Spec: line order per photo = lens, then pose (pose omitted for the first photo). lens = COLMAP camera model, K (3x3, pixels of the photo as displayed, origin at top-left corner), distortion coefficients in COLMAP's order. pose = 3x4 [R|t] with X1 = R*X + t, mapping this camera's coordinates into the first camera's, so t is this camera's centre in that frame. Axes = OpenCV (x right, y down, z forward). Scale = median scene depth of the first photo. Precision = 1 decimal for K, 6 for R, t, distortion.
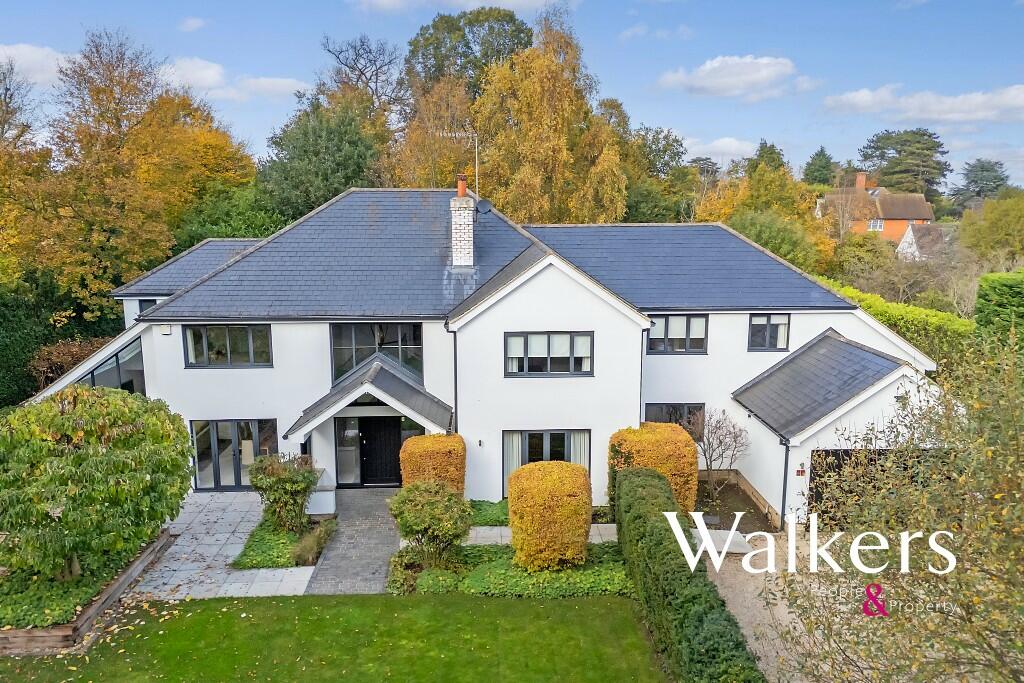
lens RADIAL K [[783.3, 0, 512.0], [0, 783.3, 341.5], [0, 0, 1]] dist [0.070194, -0.082818]
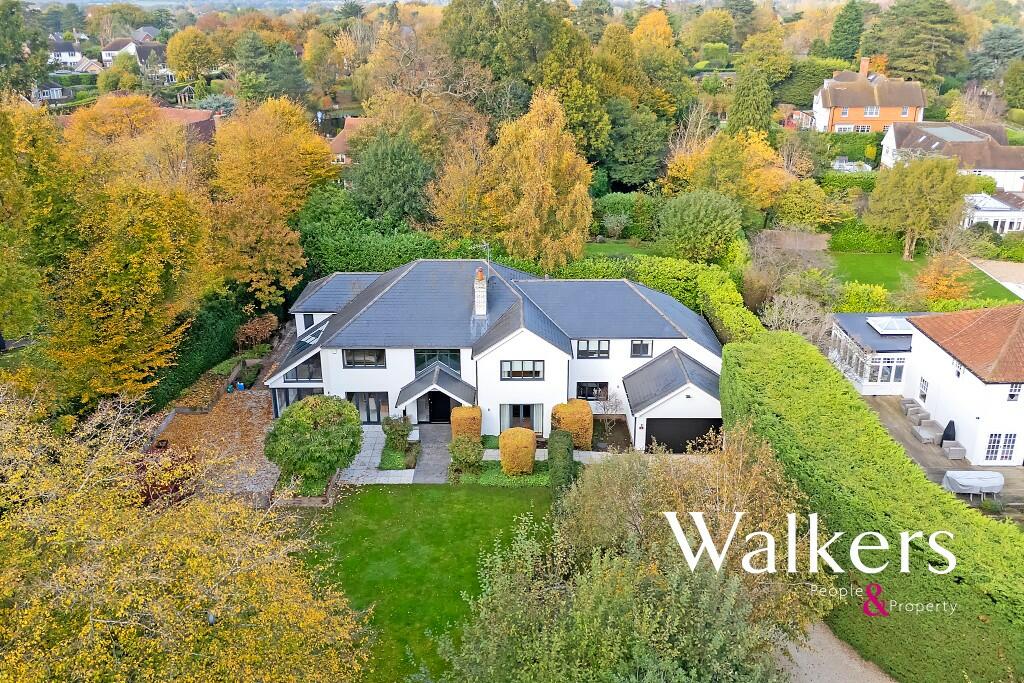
lens RADIAL K [[783.3, 0, 512.0], [0, 783.3, 341.5], [0, 0, 1]] dist [0.070194, -0.082818]
pose [[0.999254, 0.015513, -0.035370, 0.089209], [-0.007518, 0.976396, 0.215855, -0.485639], [0.037884, -0.215428, 0.975785, -0.957504]]
